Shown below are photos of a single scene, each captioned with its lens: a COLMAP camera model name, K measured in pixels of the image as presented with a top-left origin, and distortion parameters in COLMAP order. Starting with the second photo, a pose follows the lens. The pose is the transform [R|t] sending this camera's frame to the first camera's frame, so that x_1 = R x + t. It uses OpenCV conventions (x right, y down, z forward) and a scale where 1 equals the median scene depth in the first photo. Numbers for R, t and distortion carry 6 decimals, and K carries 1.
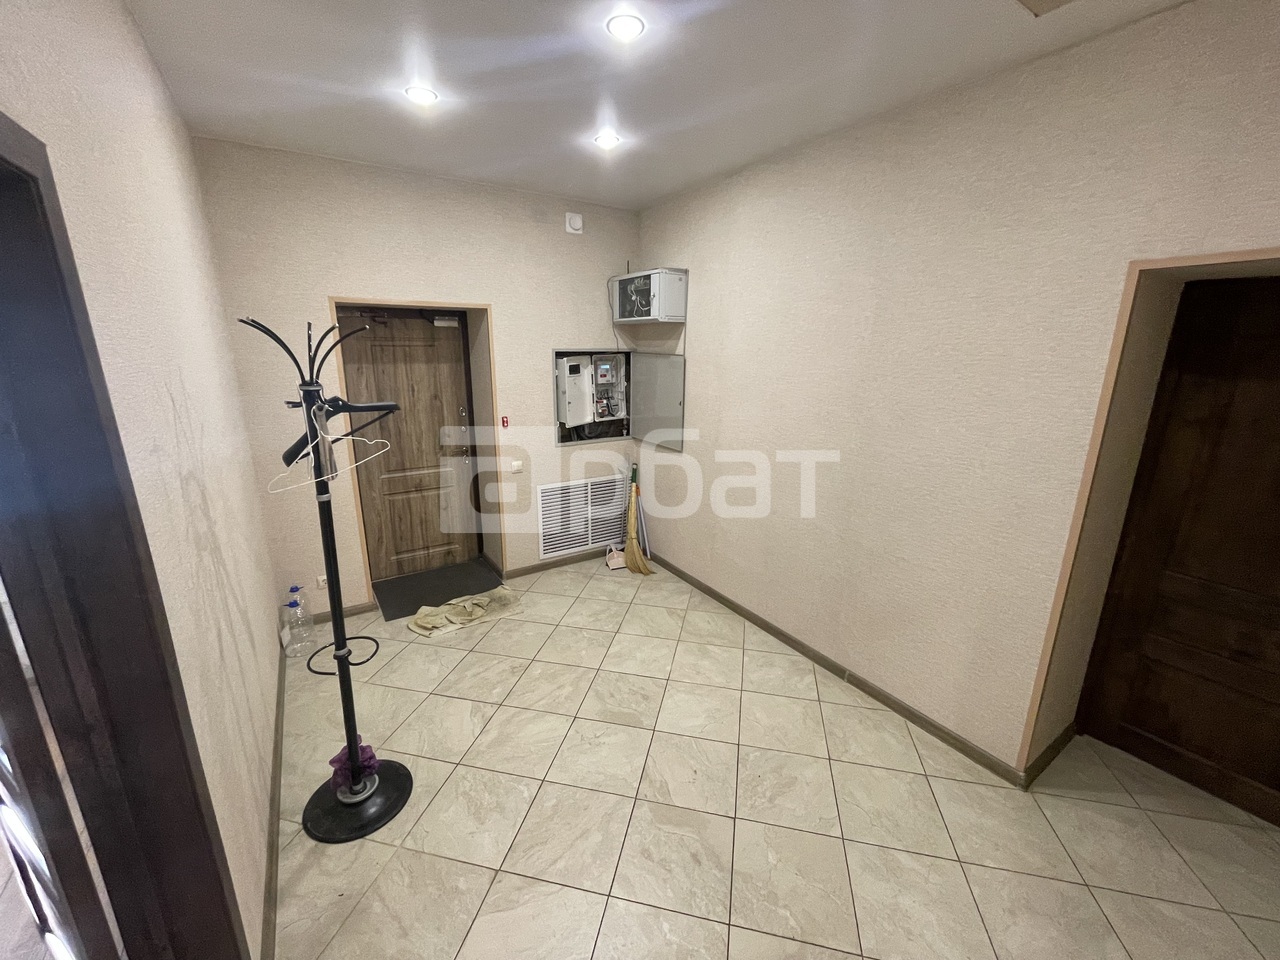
lens RADIAL K [[521.9, 0, 640.0], [0, 521.9, 479.1], [0, 0, 1]] dist [0.001161, -0.000530]
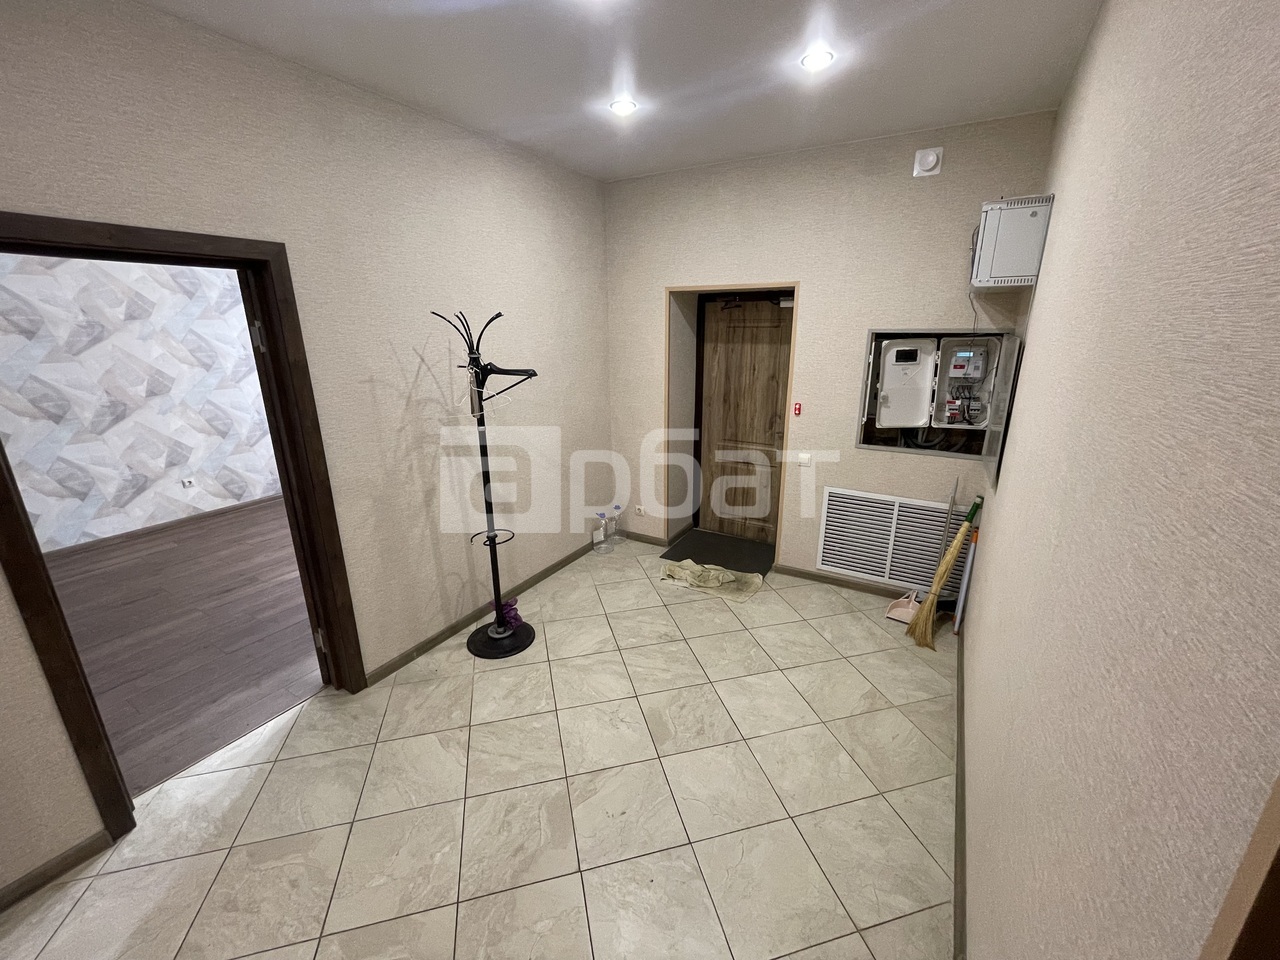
lens RADIAL K [[521.9, 0, 639.4], [0, 521.9, 477.1], [0, 0, 1]] dist [0.001161, -0.000530]
pose [[0.453111, 0.239447, -0.858694, 0.426454], [-0.214687, 0.964211, 0.155585, -0.073966], [0.865217, 0.113853, 0.488300, 0.305327]]
